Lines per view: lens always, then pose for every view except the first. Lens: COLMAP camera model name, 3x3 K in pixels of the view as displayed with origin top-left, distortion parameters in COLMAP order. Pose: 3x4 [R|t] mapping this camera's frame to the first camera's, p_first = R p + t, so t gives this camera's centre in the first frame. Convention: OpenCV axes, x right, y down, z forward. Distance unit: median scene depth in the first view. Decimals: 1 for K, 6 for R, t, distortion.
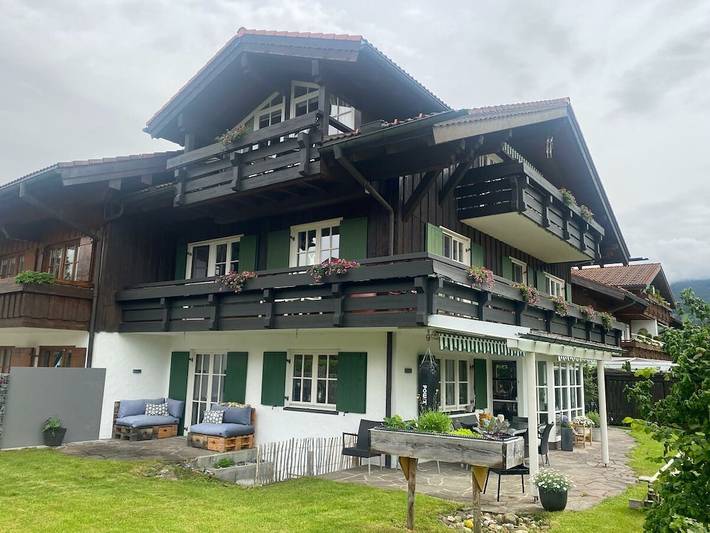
lens RADIAL K [[565.9, 0, 353.5], [0, 565.9, 266.9], [0, 0, 1]] dist [0.004498, 0.000135]
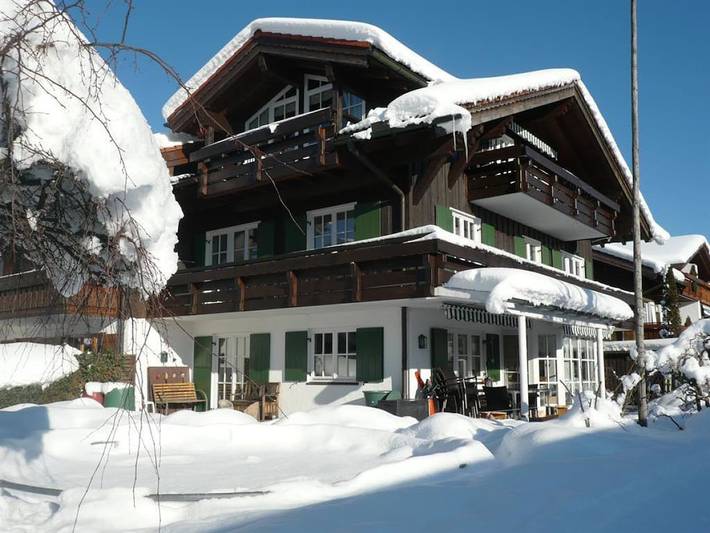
lens RADIAL K [[681.0, 0, 354.3], [0, 681.0, 268.0], [0, 0, 1]] dist [-0.133783, 0.000000]
pose [[0.999325, -0.029235, -0.022260, 0.000821], [0.029635, 0.999402, 0.017833, 0.012014], [0.021725, -0.018480, 0.999593, -0.252523]]
